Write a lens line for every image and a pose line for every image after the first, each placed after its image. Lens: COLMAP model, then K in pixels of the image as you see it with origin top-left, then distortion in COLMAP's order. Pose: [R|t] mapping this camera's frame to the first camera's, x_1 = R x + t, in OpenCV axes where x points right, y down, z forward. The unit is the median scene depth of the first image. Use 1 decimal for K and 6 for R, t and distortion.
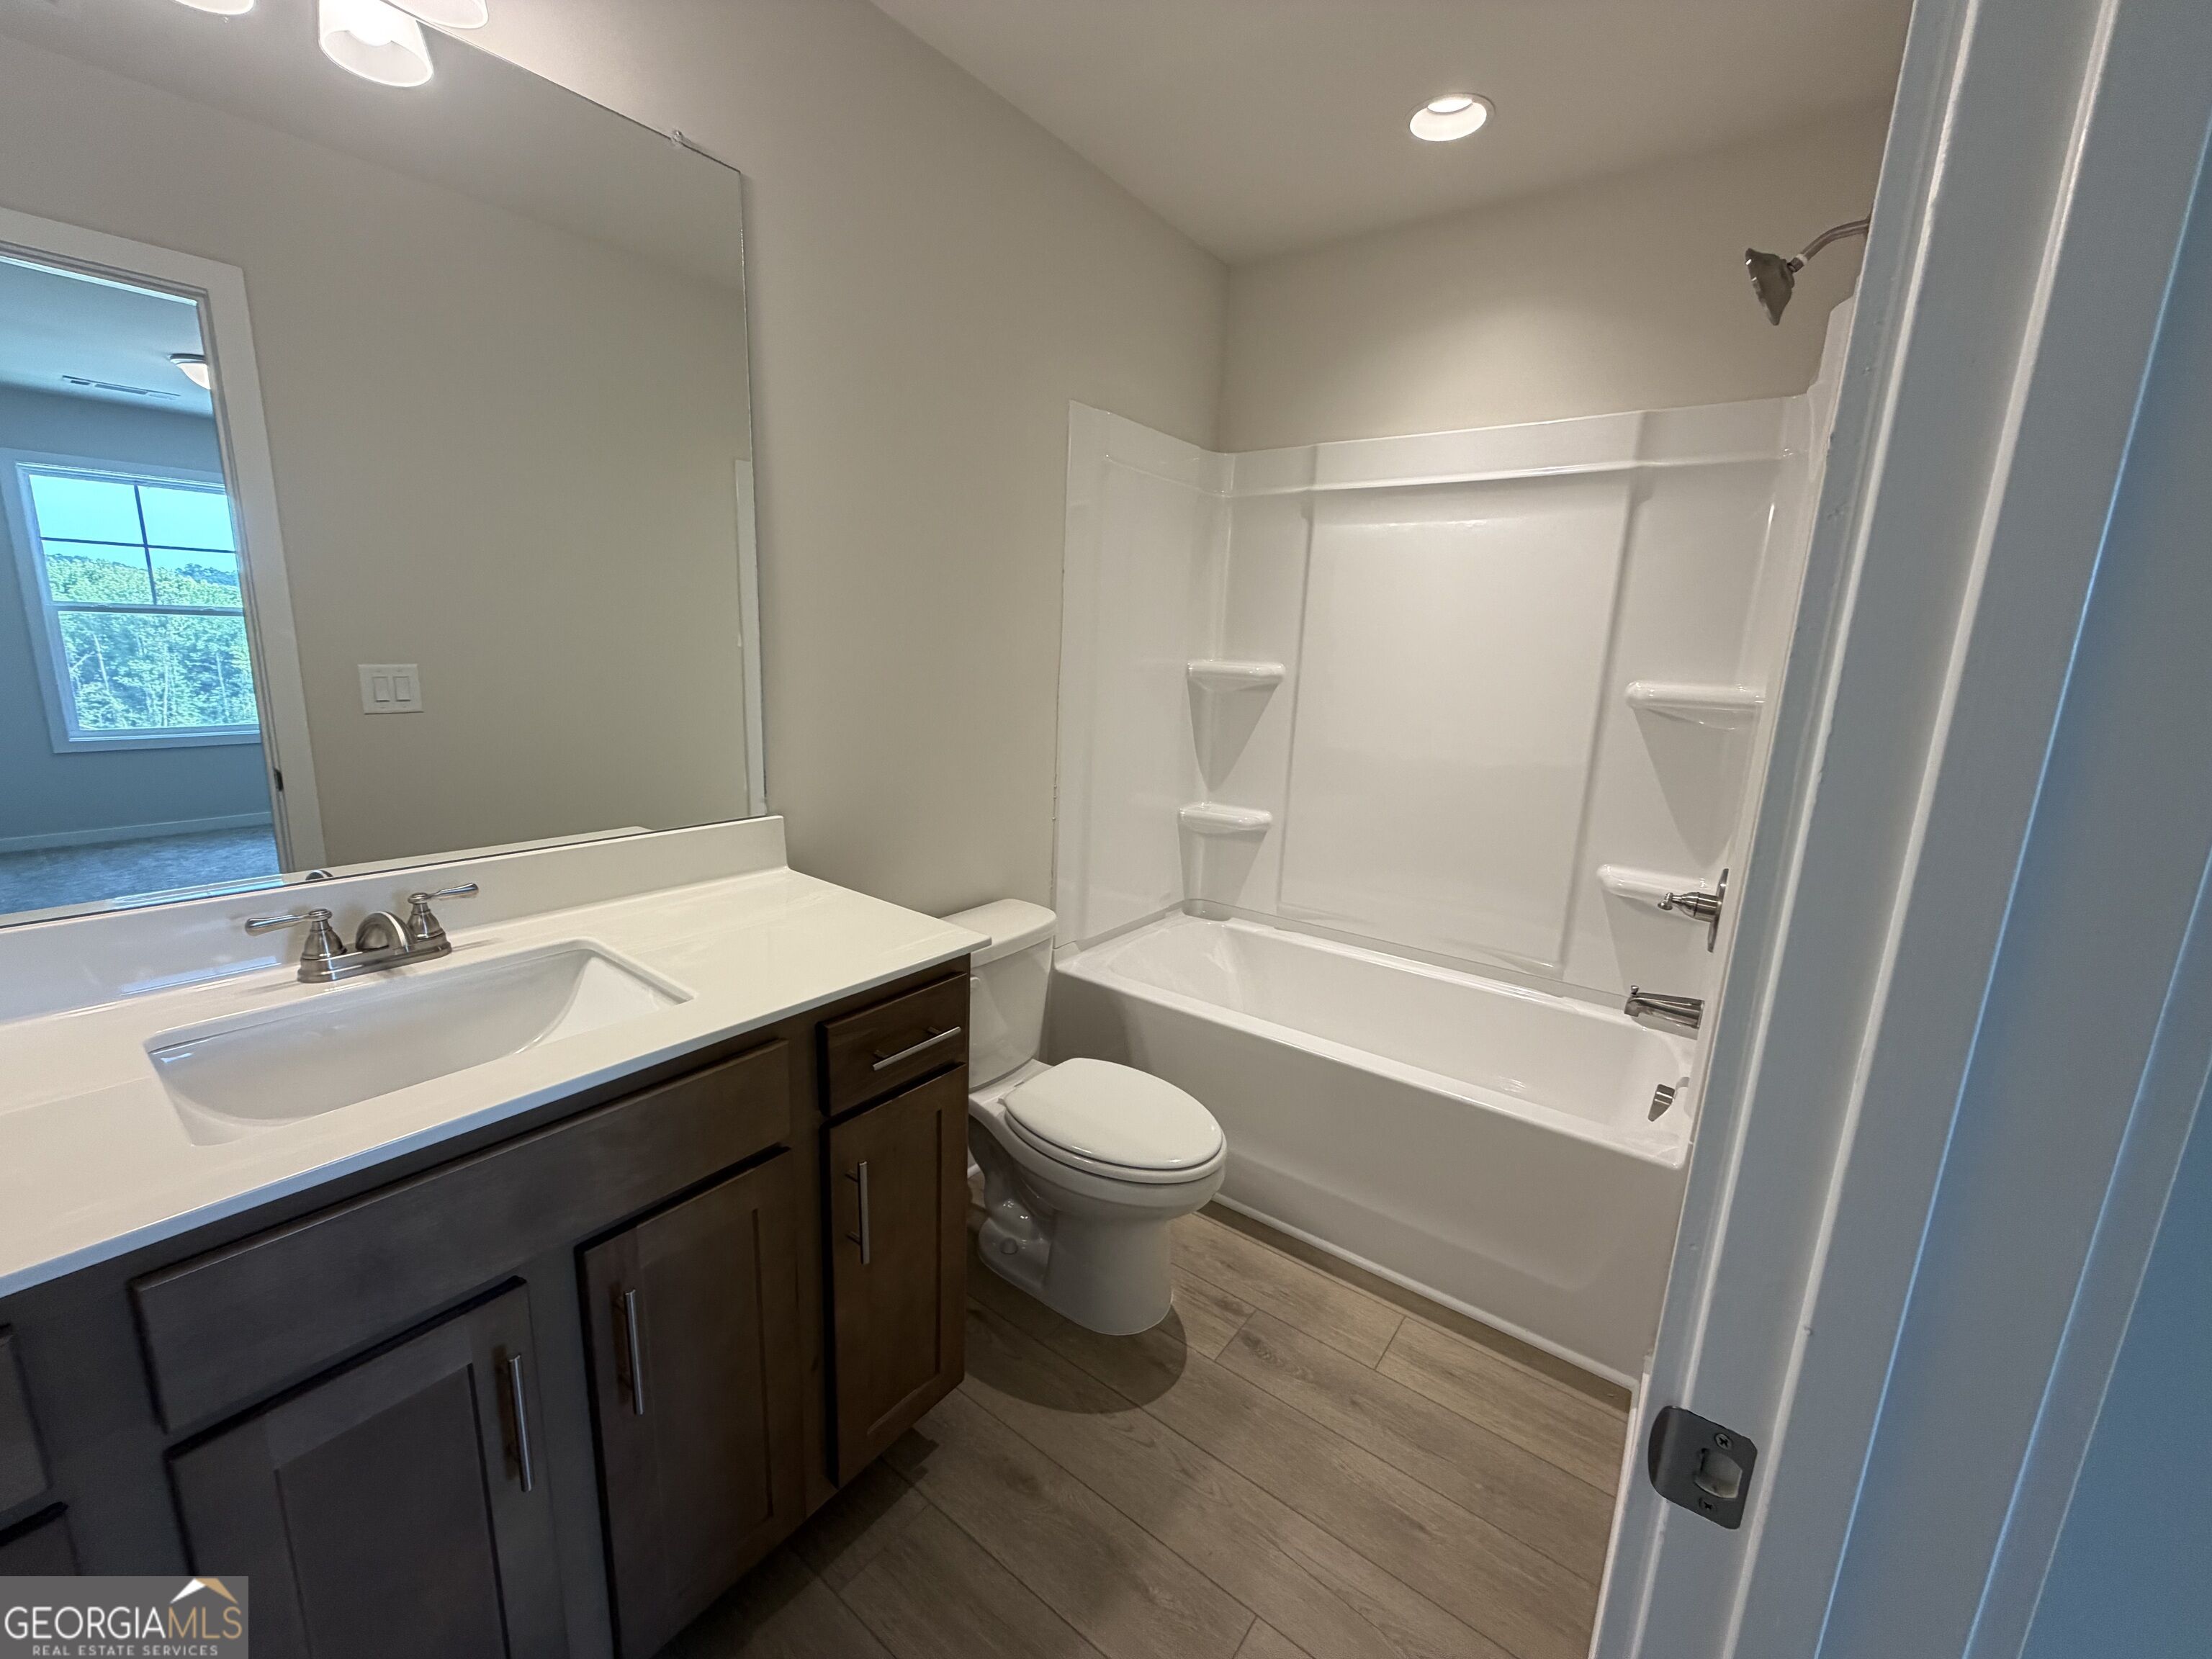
lens RADIAL K [[881.6, 0, 1099.0], [0, 881.6, 830.1], [0, 0, 1]] dist [0.000254, 0.000521]
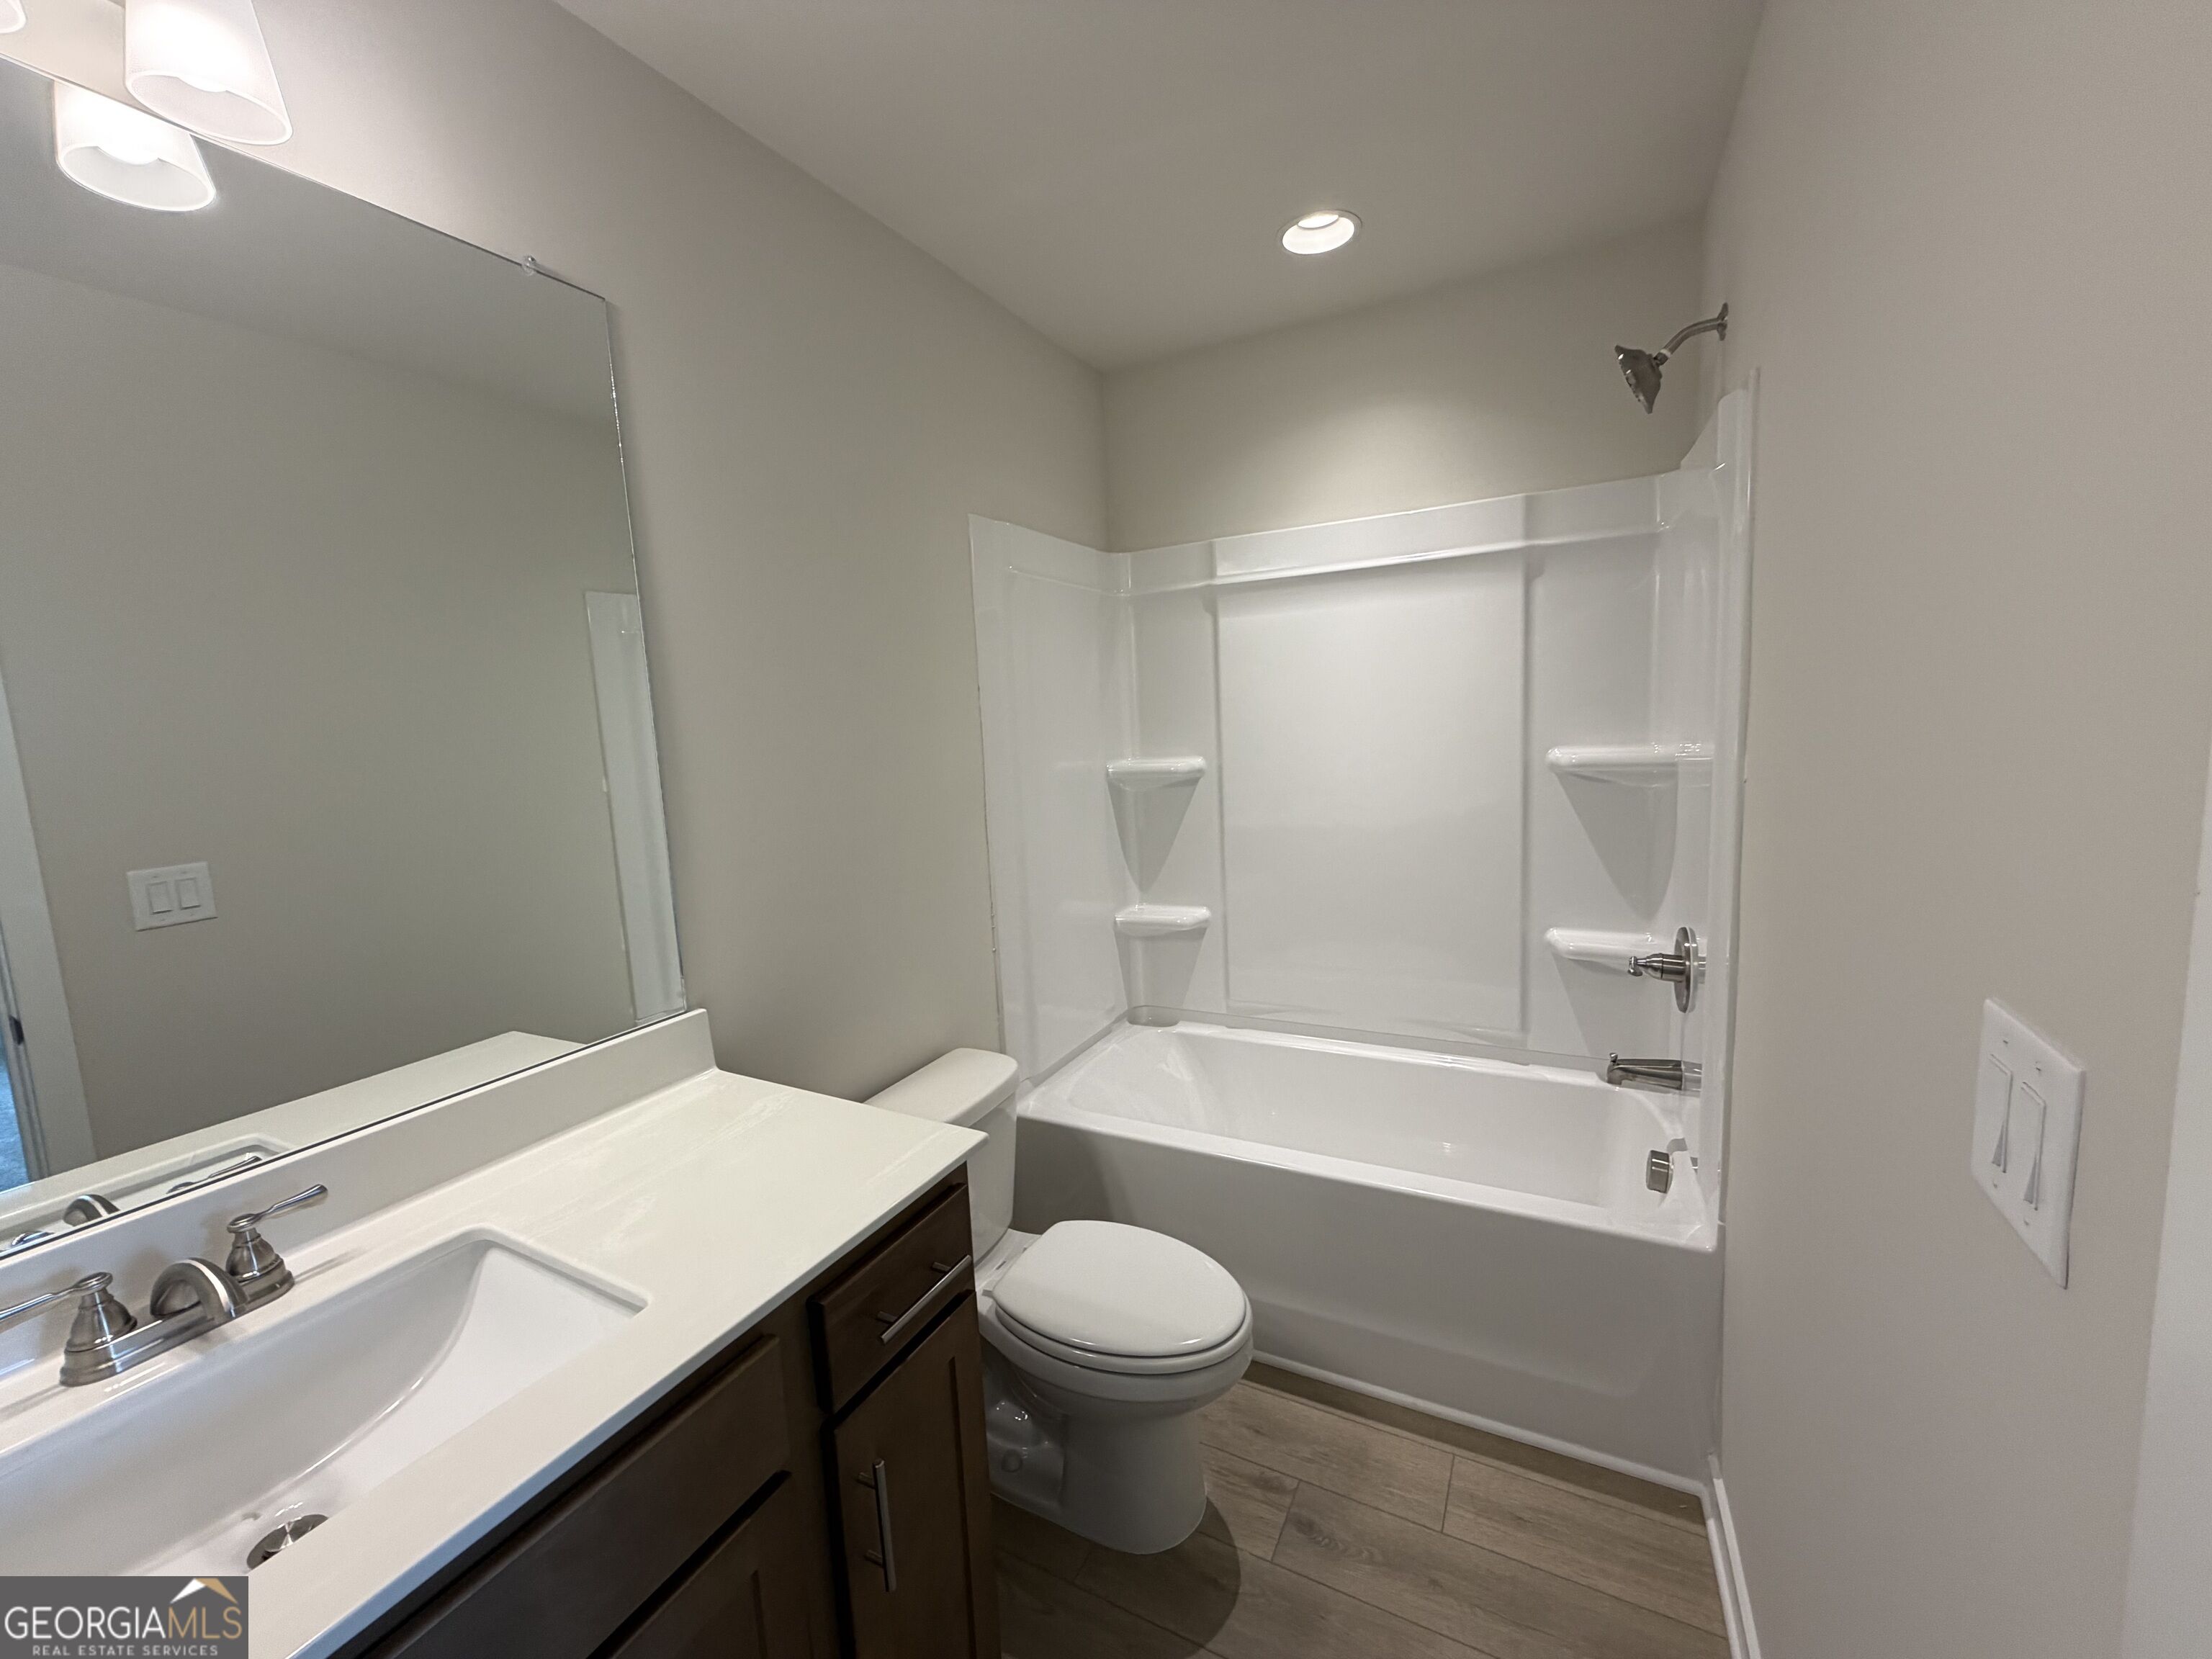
lens RADIAL K [[881.6, 0, 1099.0], [0, 881.6, 830.1], [0, 0, 1]] dist [0.000254, 0.000521]
pose [[0.983736, -0.108345, 0.143267, -0.077798], [0.120206, 0.989767, -0.076886, -0.066965], [-0.133471, 0.092857, 0.986693, 0.080702]]
